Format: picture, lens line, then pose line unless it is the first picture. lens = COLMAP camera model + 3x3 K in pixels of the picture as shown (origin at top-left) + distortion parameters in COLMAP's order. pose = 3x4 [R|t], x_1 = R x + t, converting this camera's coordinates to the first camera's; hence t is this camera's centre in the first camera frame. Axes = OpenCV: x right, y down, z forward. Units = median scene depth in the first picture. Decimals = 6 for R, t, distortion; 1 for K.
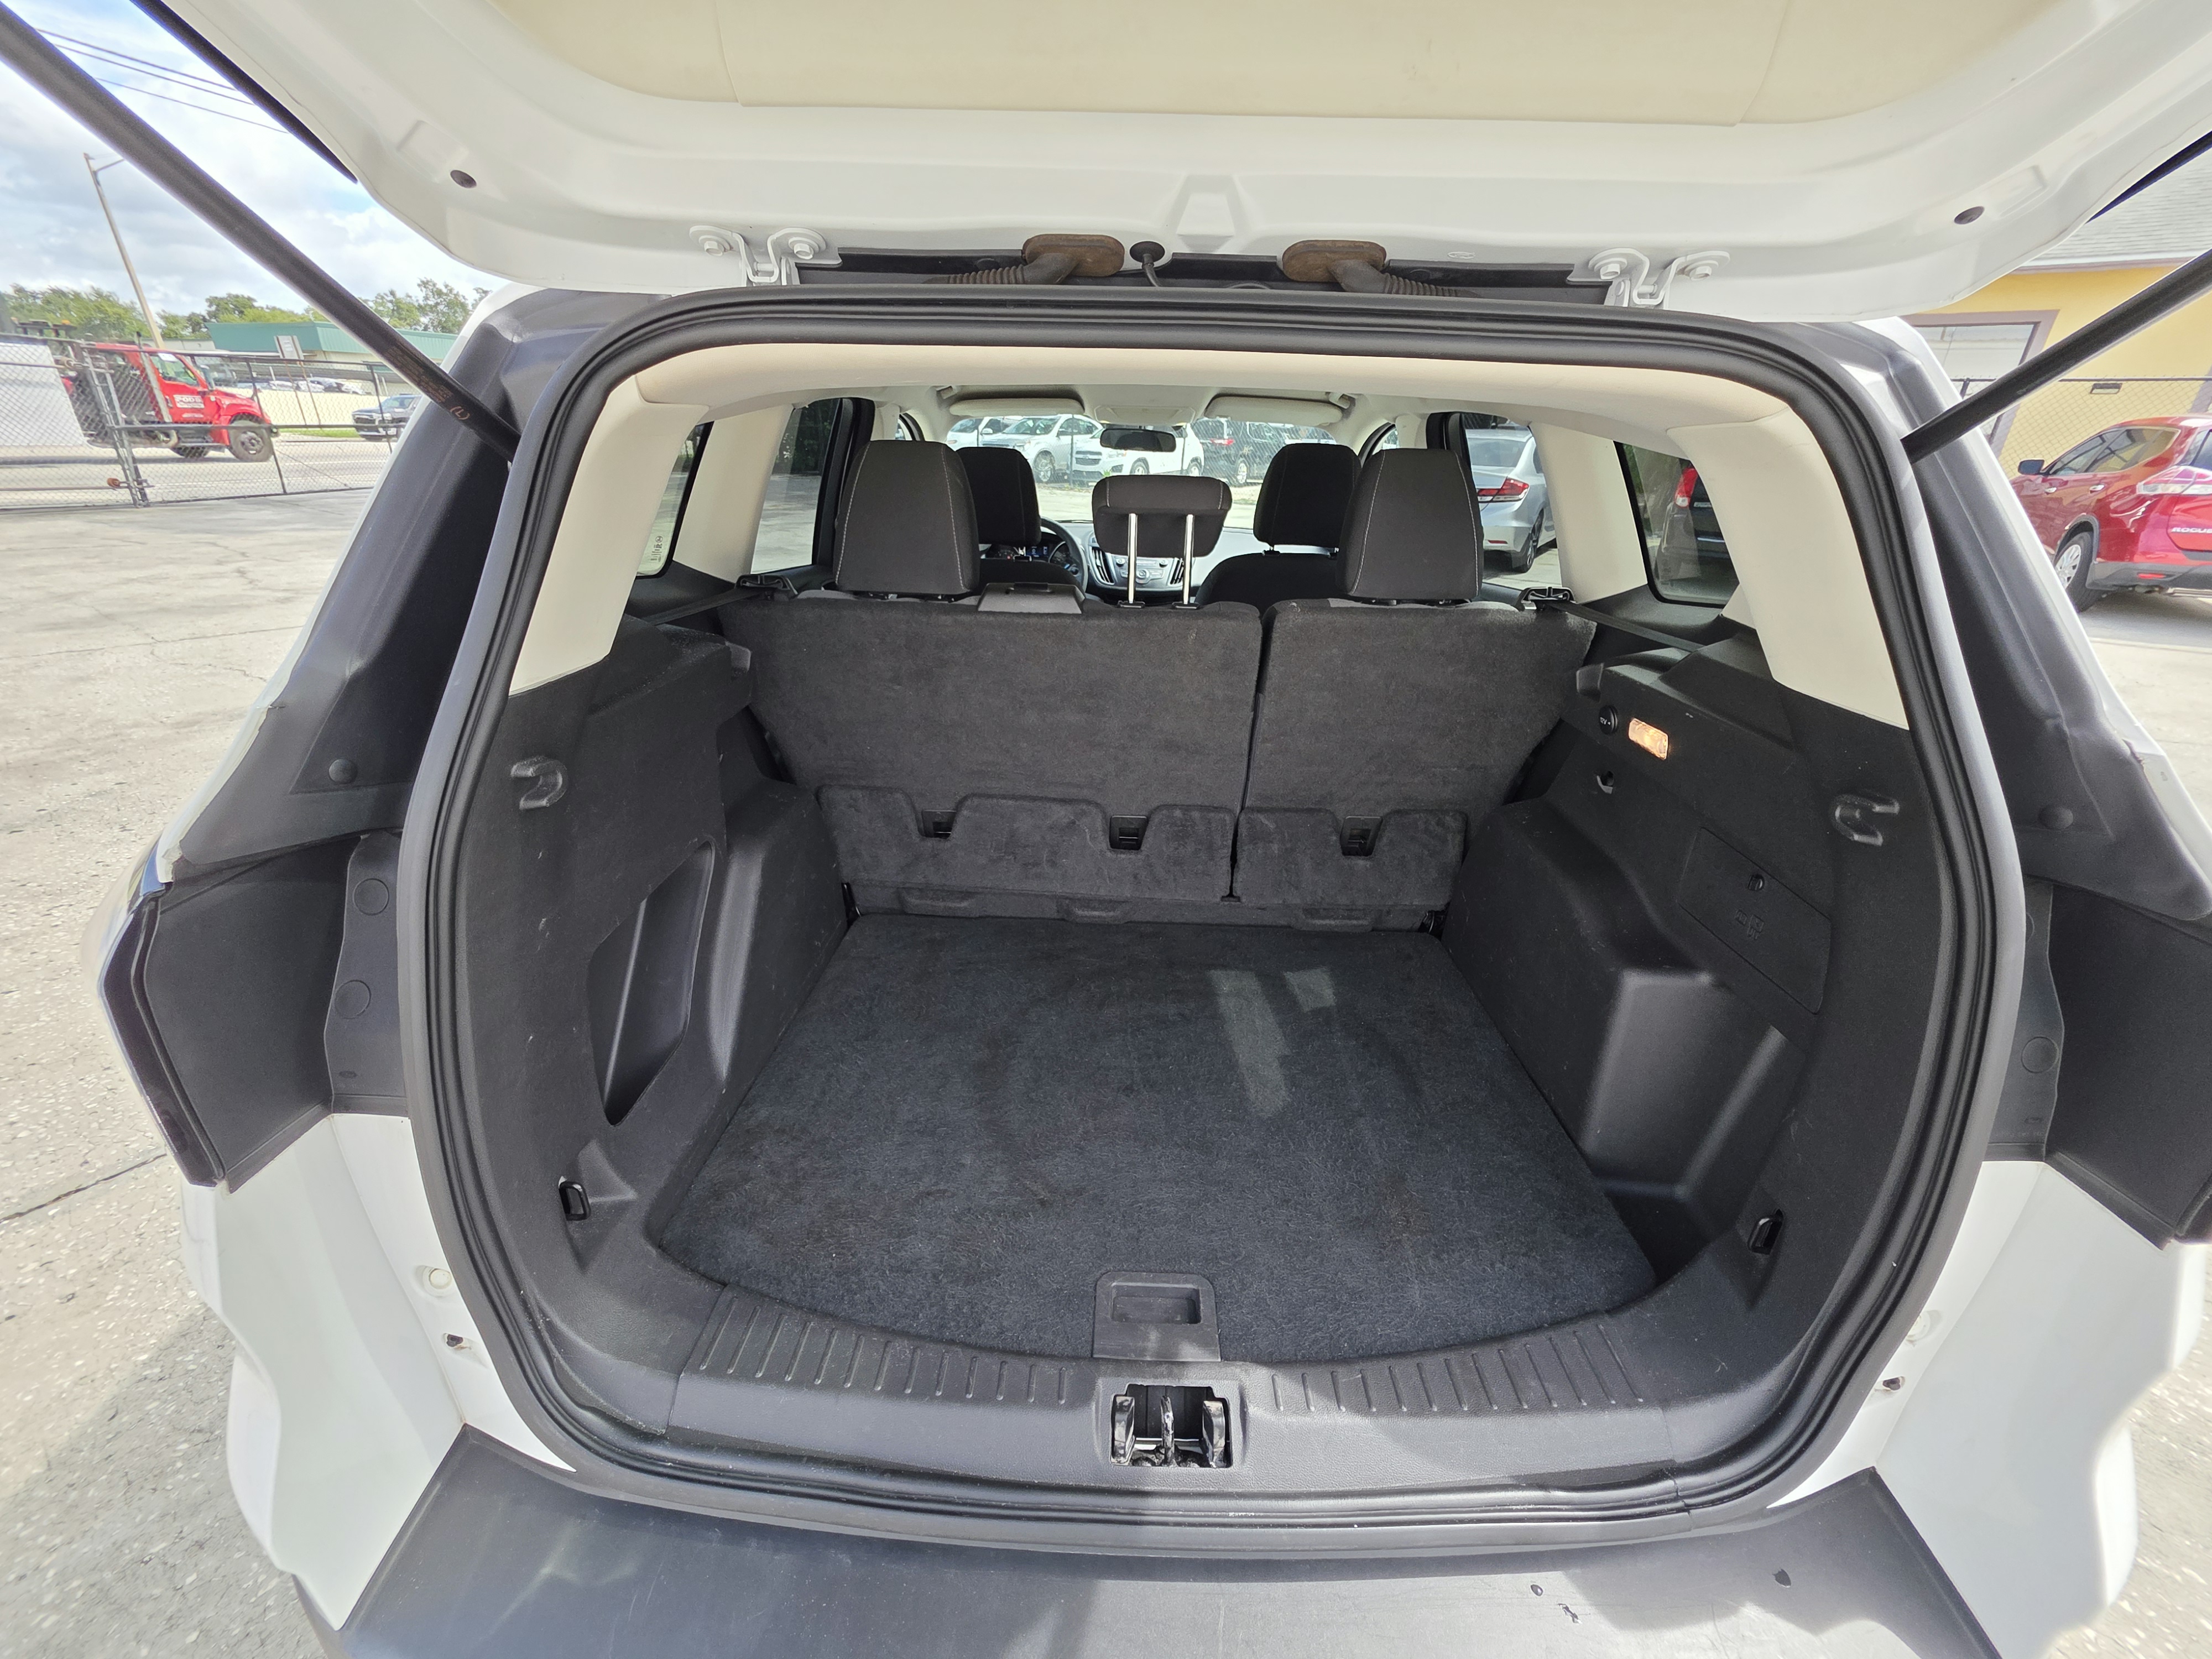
lens RADIAL K [[867.1, 0, 1109.3], [0, 867.1, 822.8], [0, 0, 1]] dist [0.000250, -0.000126]
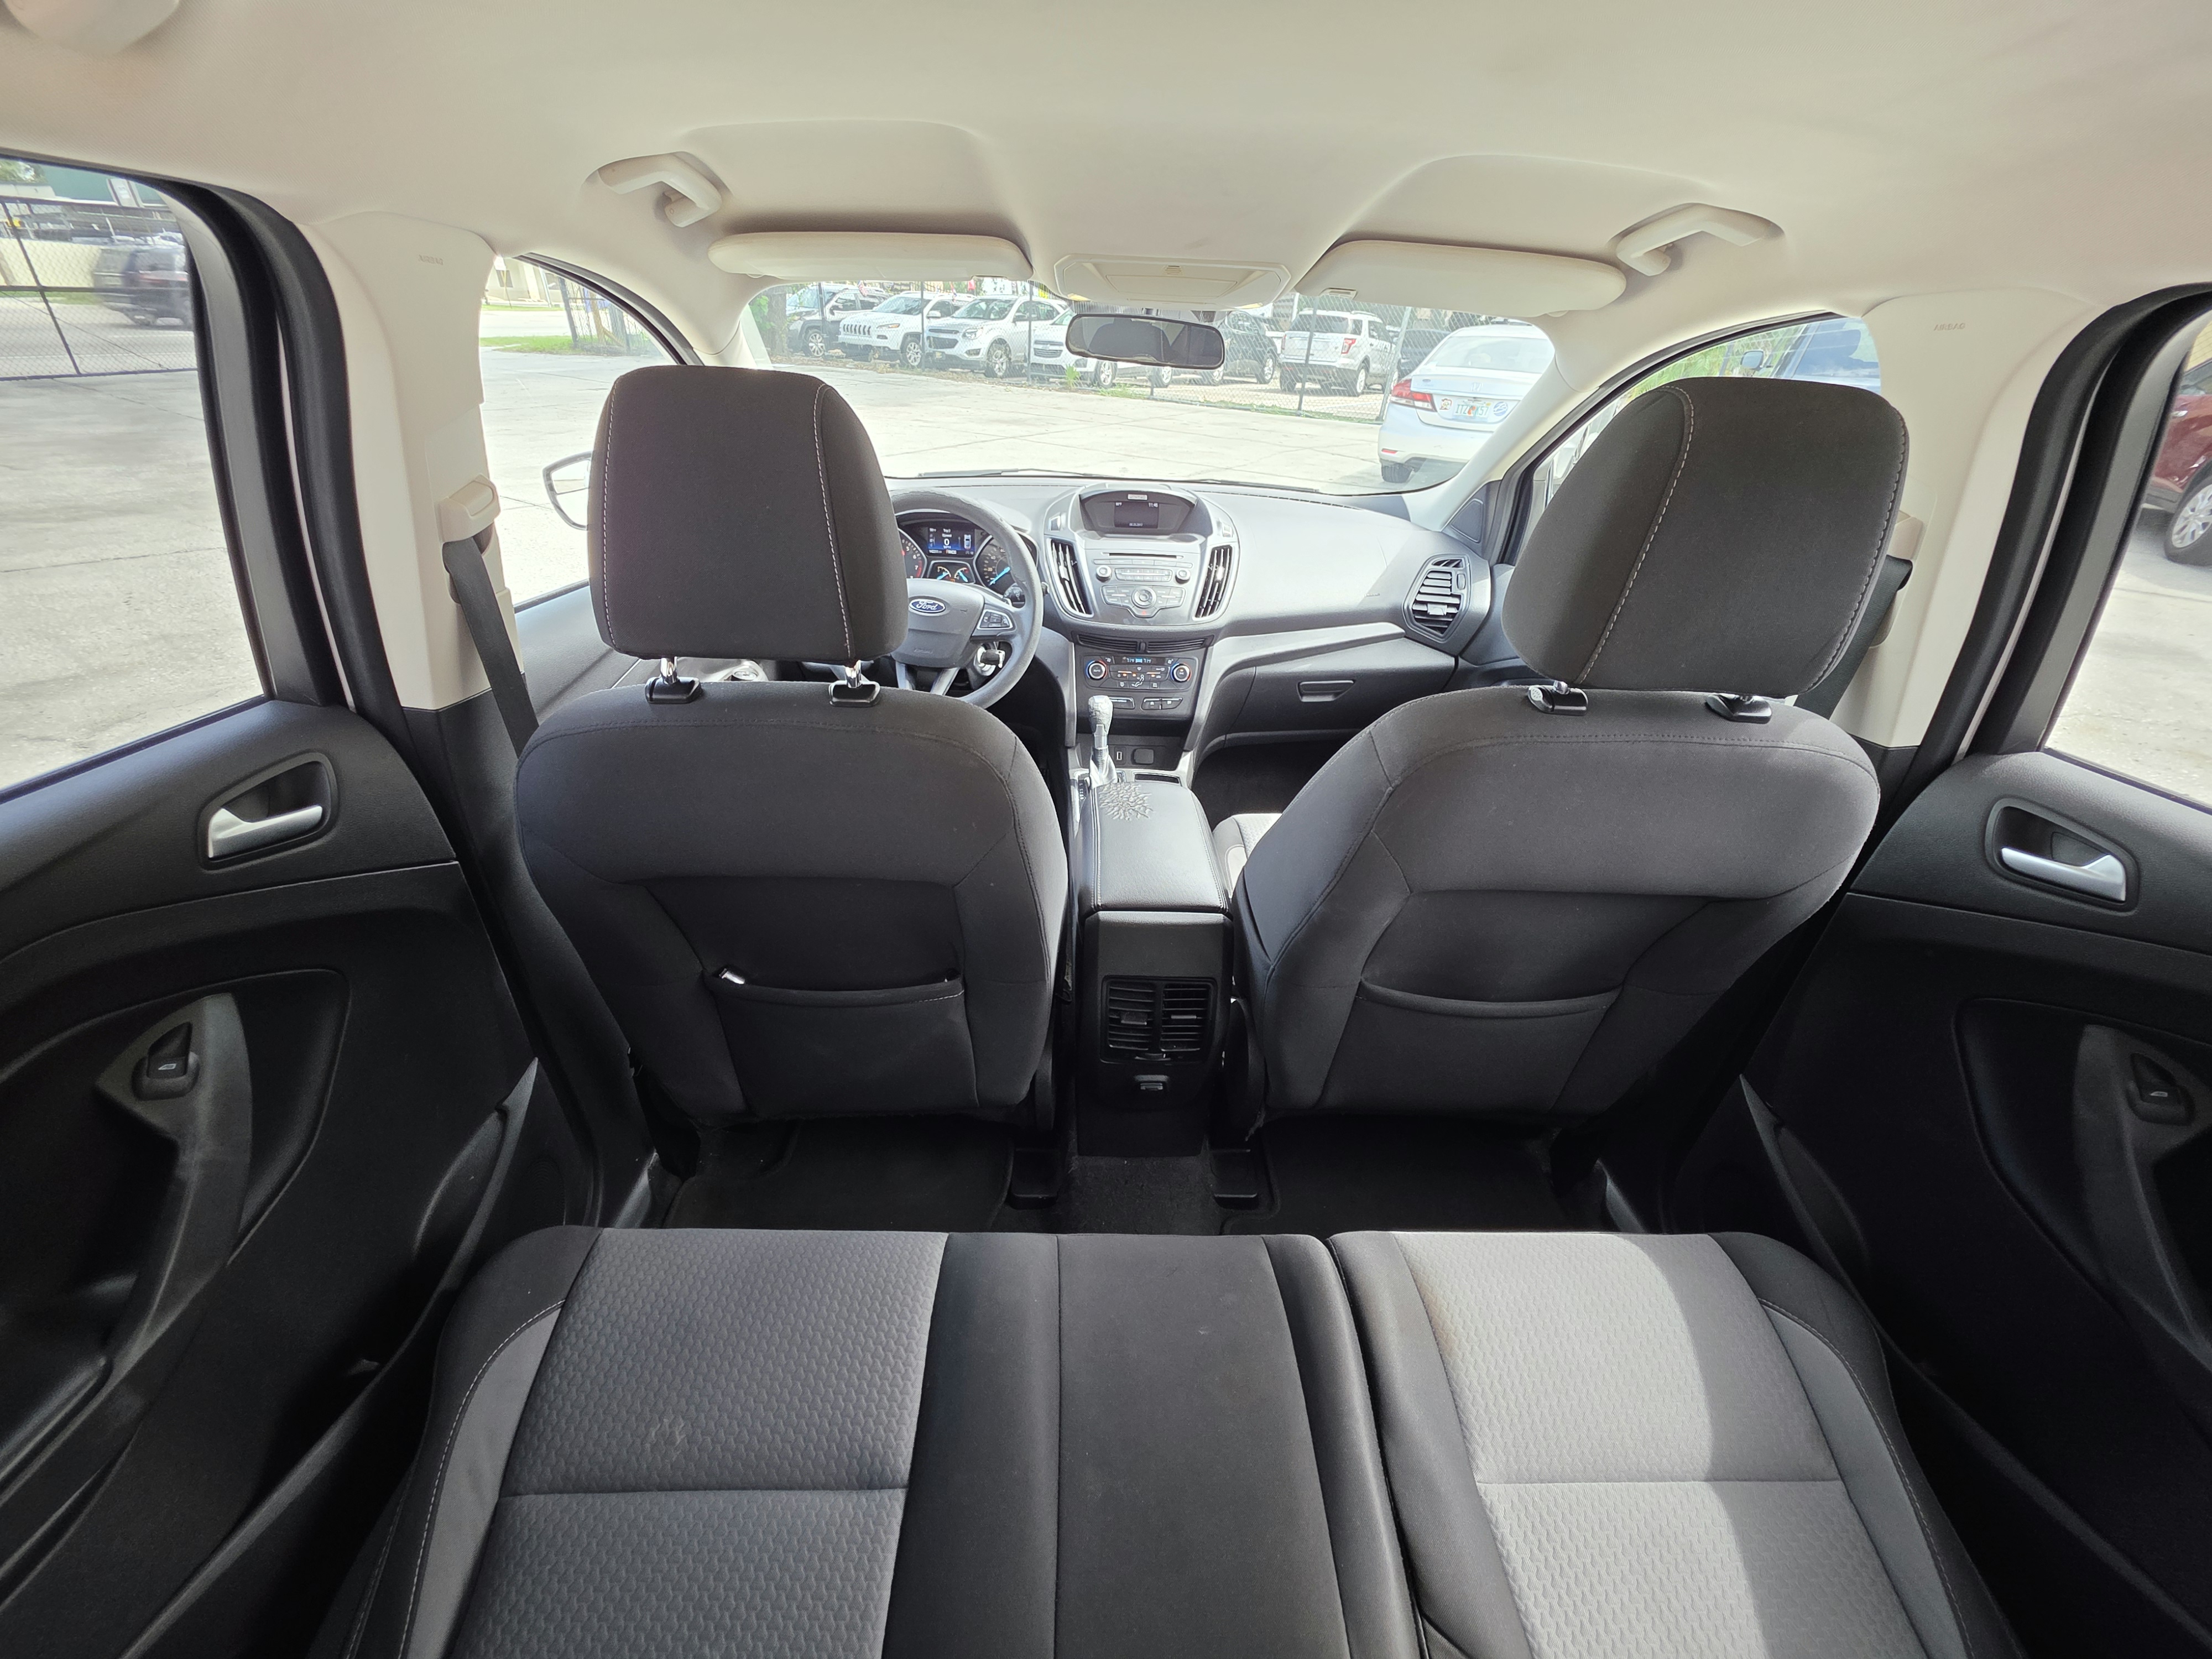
lens RADIAL K [[867.1, 0, 1109.3], [0, 867.1, 822.8], [0, 0, 1]] dist [0.000250, -0.000126]
pose [[0.999104, -0.003444, 0.042183, -0.001440], [-0.000934, 0.994648, 0.103317, -0.038901], [-0.042313, -0.103263, 0.993754, 0.085659]]
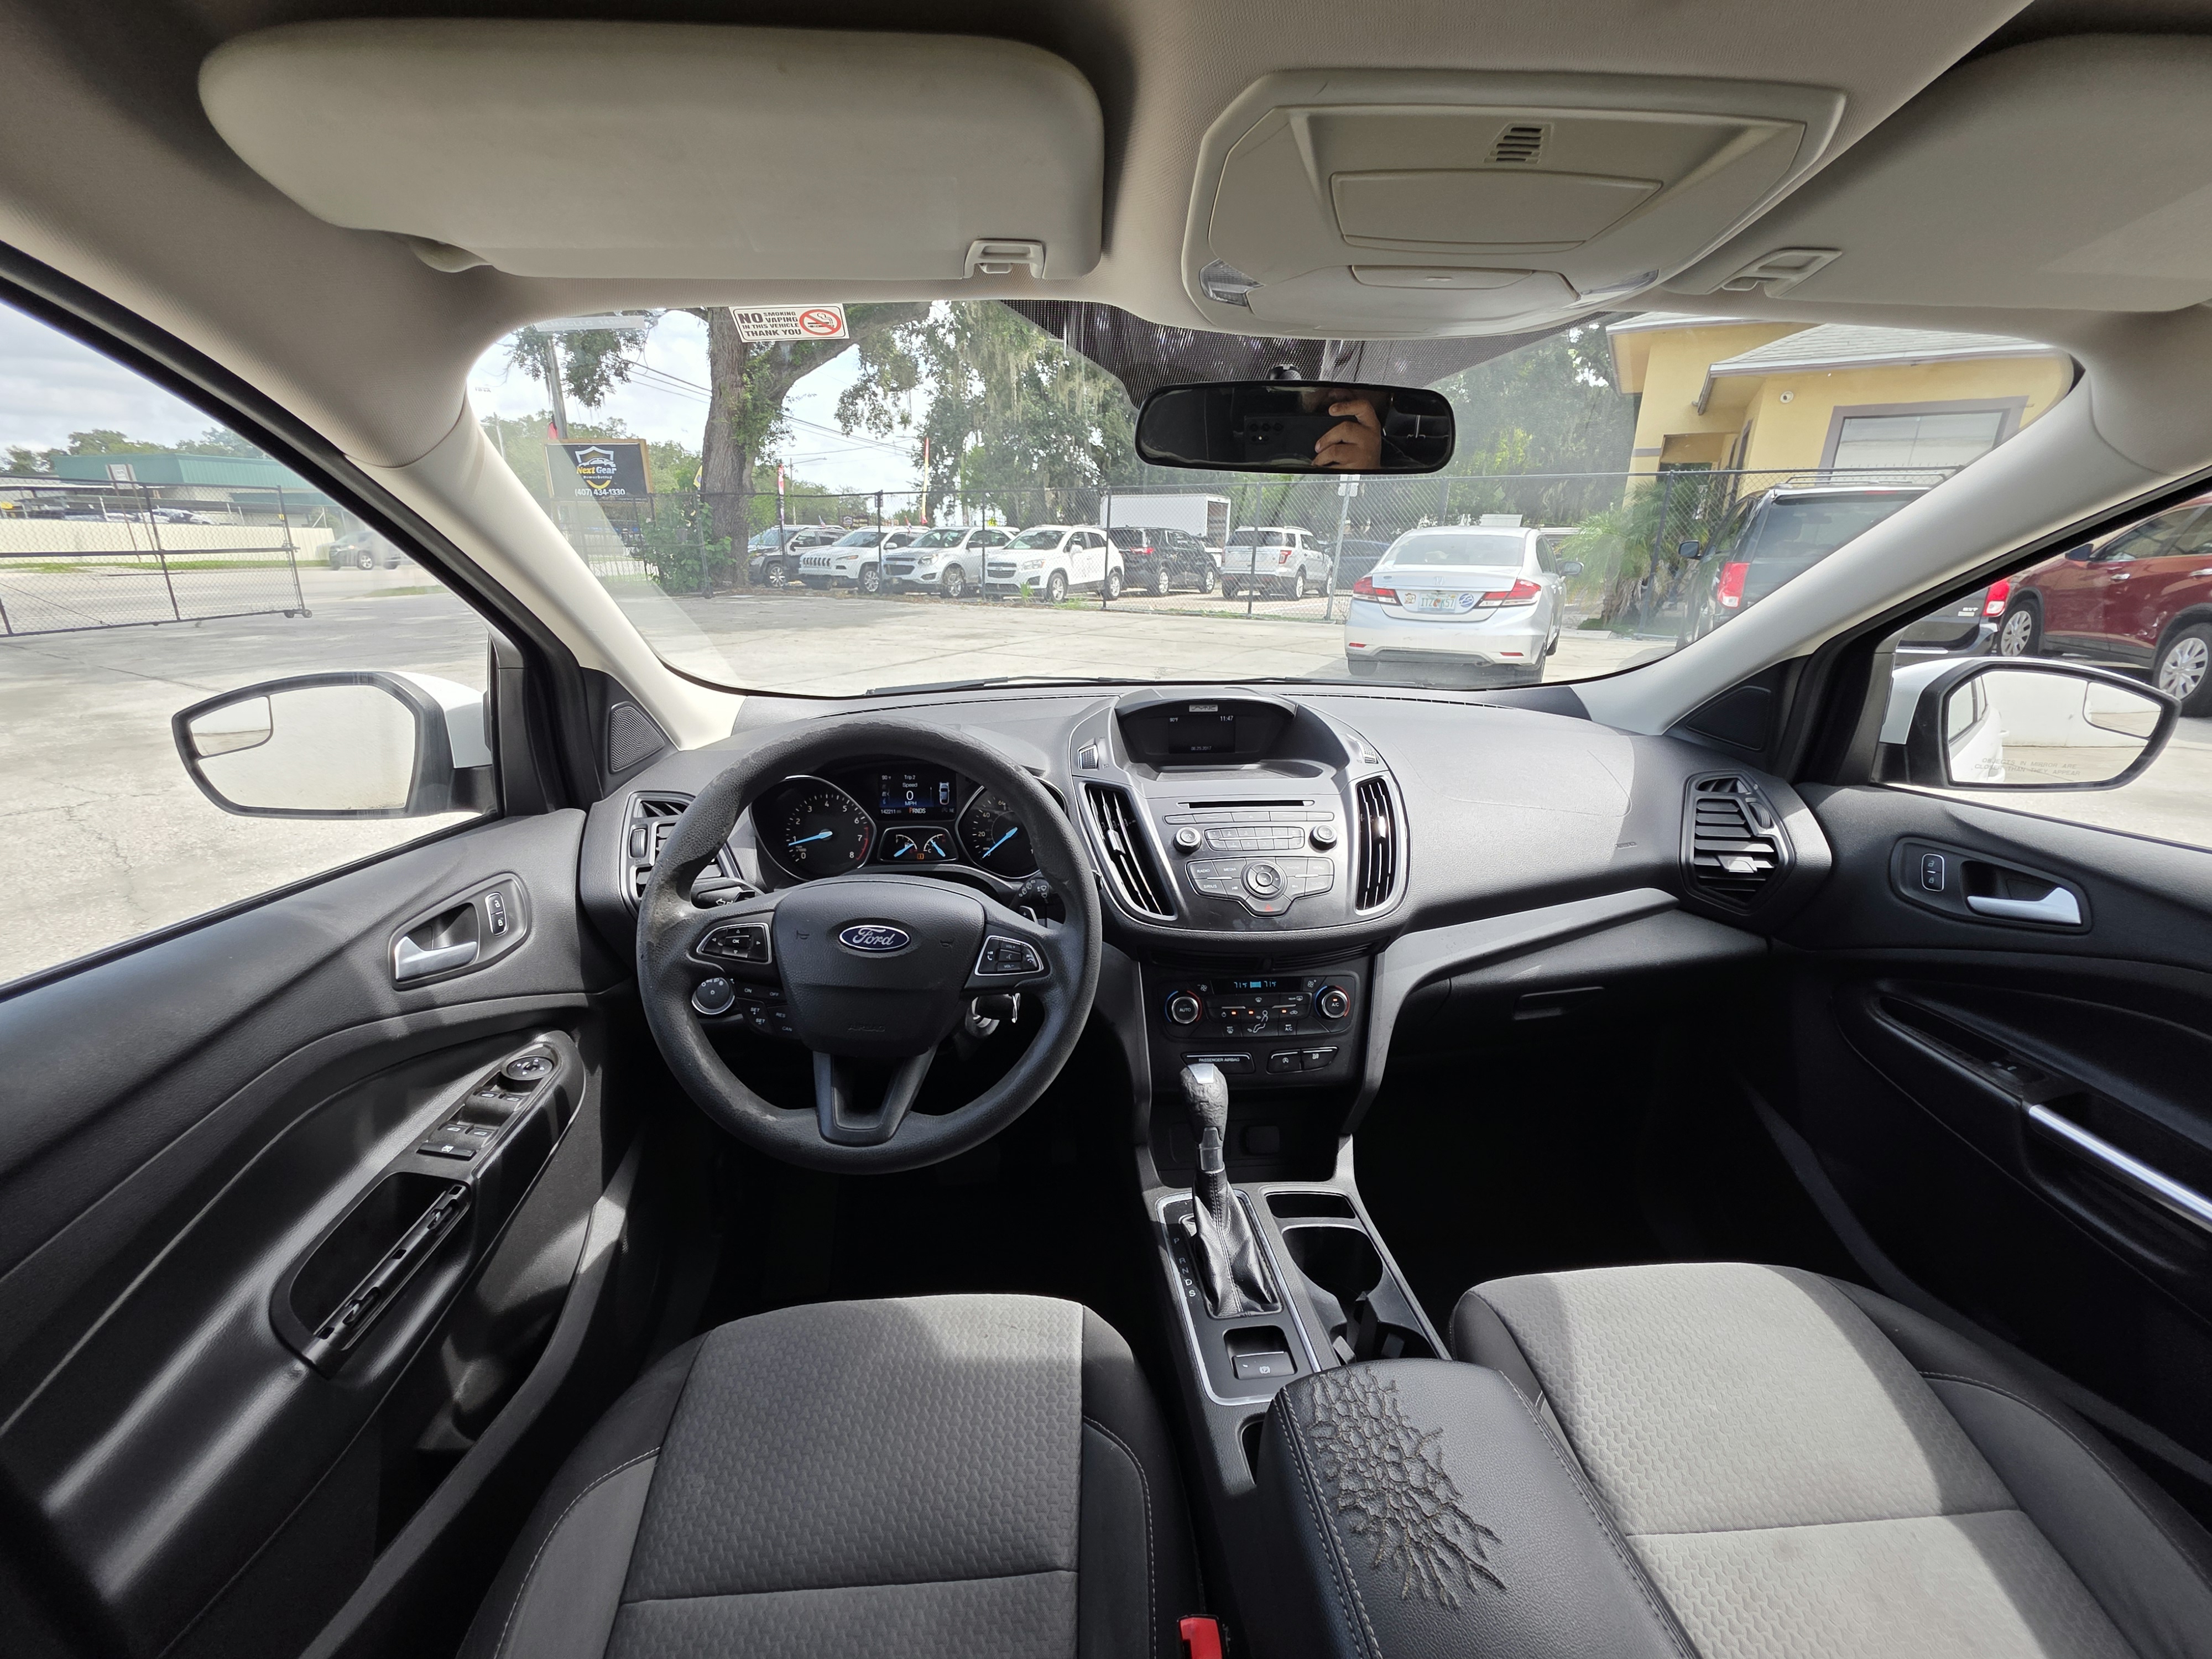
lens RADIAL K [[874.8, 0, 1099.2], [0, 874.8, 830.9], [0, 0, 1]] dist [0.002204, 0.000168]
pose [[0.995861, -0.048022, 0.077163, -0.008321], [0.056167, 0.992660, -0.107100, -0.052608], [-0.071453, 0.110991, 0.991249, 0.133543]]
